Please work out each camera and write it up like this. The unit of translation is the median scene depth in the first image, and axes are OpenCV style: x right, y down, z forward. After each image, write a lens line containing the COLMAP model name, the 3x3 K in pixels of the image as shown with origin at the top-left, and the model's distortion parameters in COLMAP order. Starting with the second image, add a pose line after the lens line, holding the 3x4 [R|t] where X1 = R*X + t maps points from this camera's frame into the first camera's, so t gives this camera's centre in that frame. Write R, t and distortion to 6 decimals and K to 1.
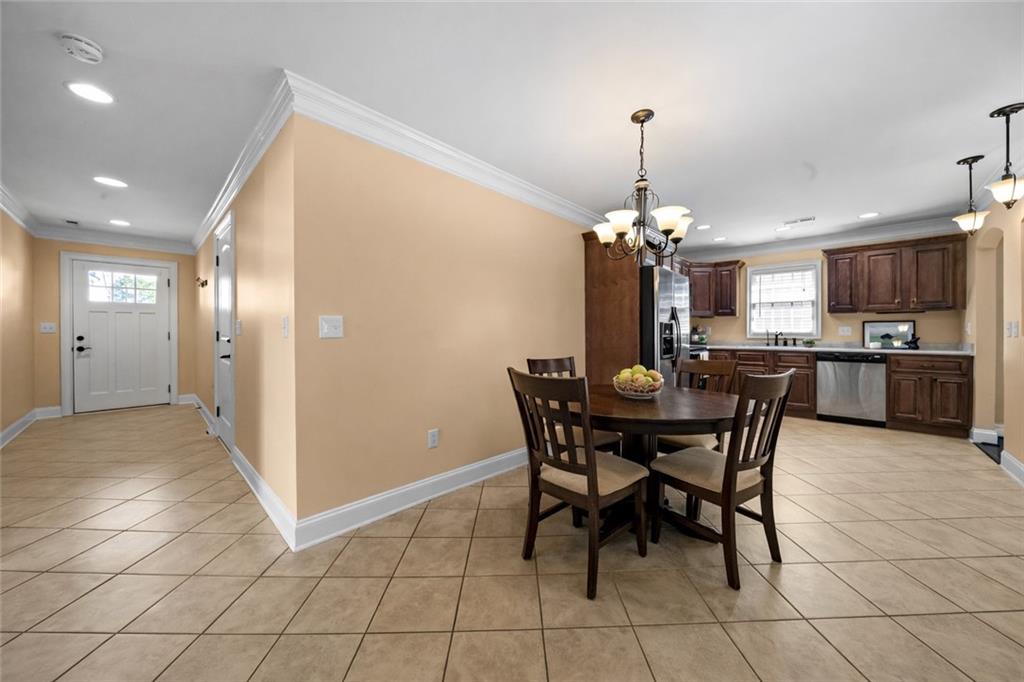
lens RADIAL K [[362.3, 0, 511.2], [0, 362.3, 333.0], [0, 0, 1]] dist [0.007788, -0.000326]
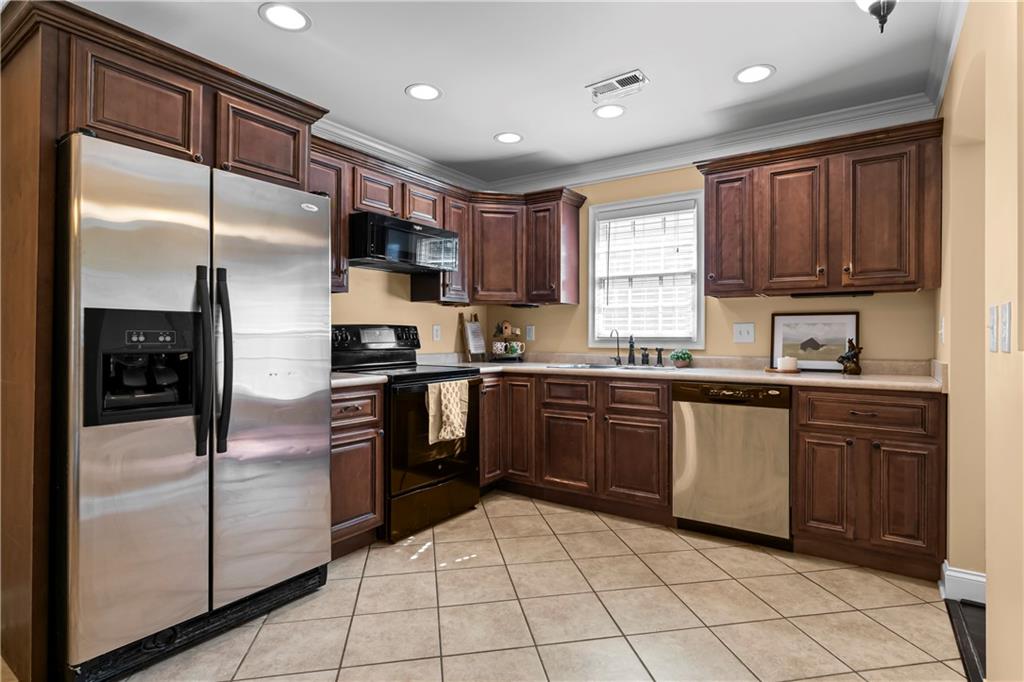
lens RADIAL K [[521.3, 0, 517.9], [0, 521.3, 333.1], [0, 0, 1]] dist [0.003454, 0.000988]
pose [[0.989786, 0.000022, 0.142565, 0.562031], [0.000309, 0.999997, -0.002305, -0.005532], [-0.142564, 0.002326, 0.989783, 0.386129]]
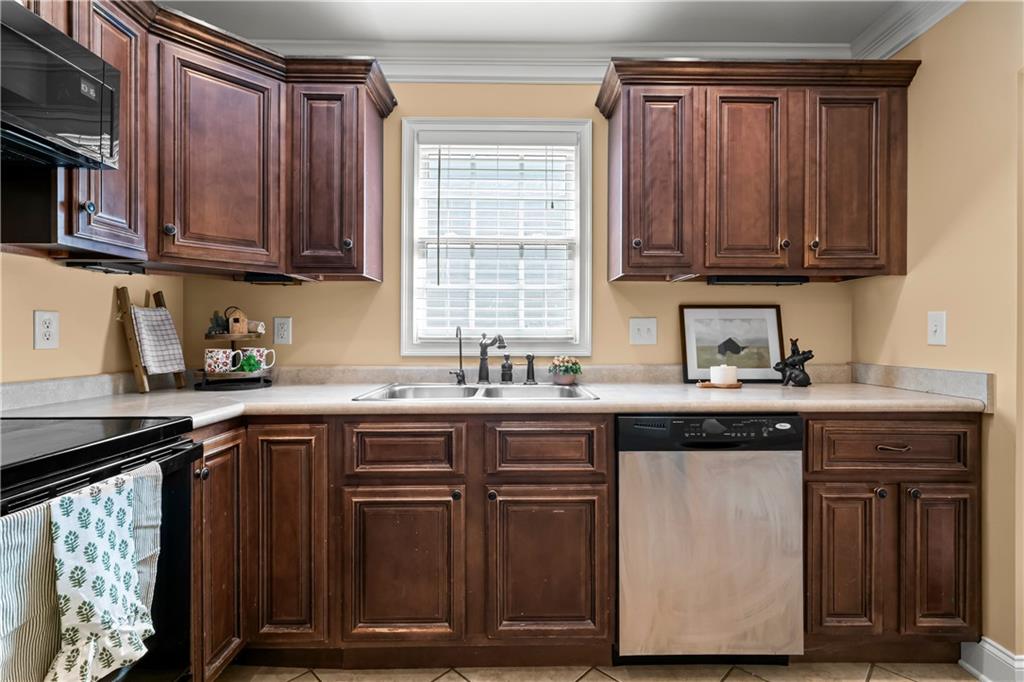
lens RADIAL K [[475.0, 0, 516.4], [0, 475.0, 333.2], [0, 0, 1]] dist [0.001949, -0.000190]
pose [[0.730542, 0.000150, 0.682868, 0.564580], [0.000120, 1.000000, -0.000347, -0.005402], [-0.682868, 0.000335, 0.730542, 0.814999]]
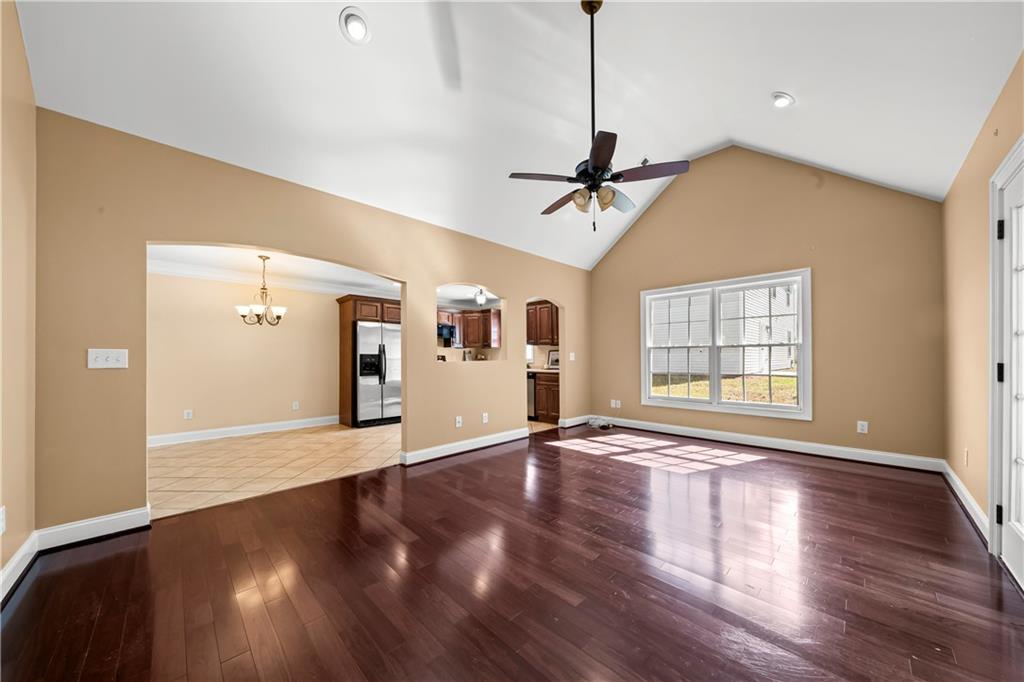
lens RADIAL K [[351.5, 0, 509.6], [0, 351.5, 358.1], [0, 0, 1]] dist [-0.009674, -0.000074]
pose [[0.997552, -0.008817, -0.069371, 0.949713], [0.008812, 0.999961, -0.000375, -0.003730], [0.069371, -0.000238, 0.997591, -0.449455]]
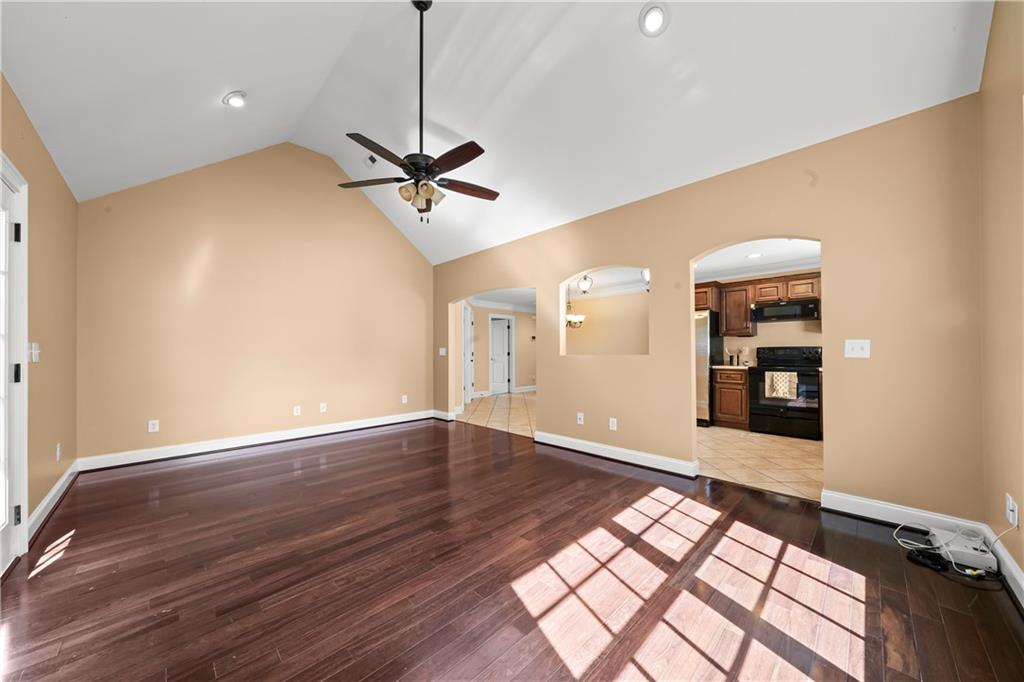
lens RADIAL K [[351.5, 0, 511.1], [0, 351.5, 348.3], [0, 0, 1]] dist [-0.009674, -0.000074]
pose [[-0.055934, -0.013155, -0.998348, 1.638570], [0.003111, 0.999906, -0.013350, -0.002364], [0.998430, -0.003852, -0.055888, 0.340730]]
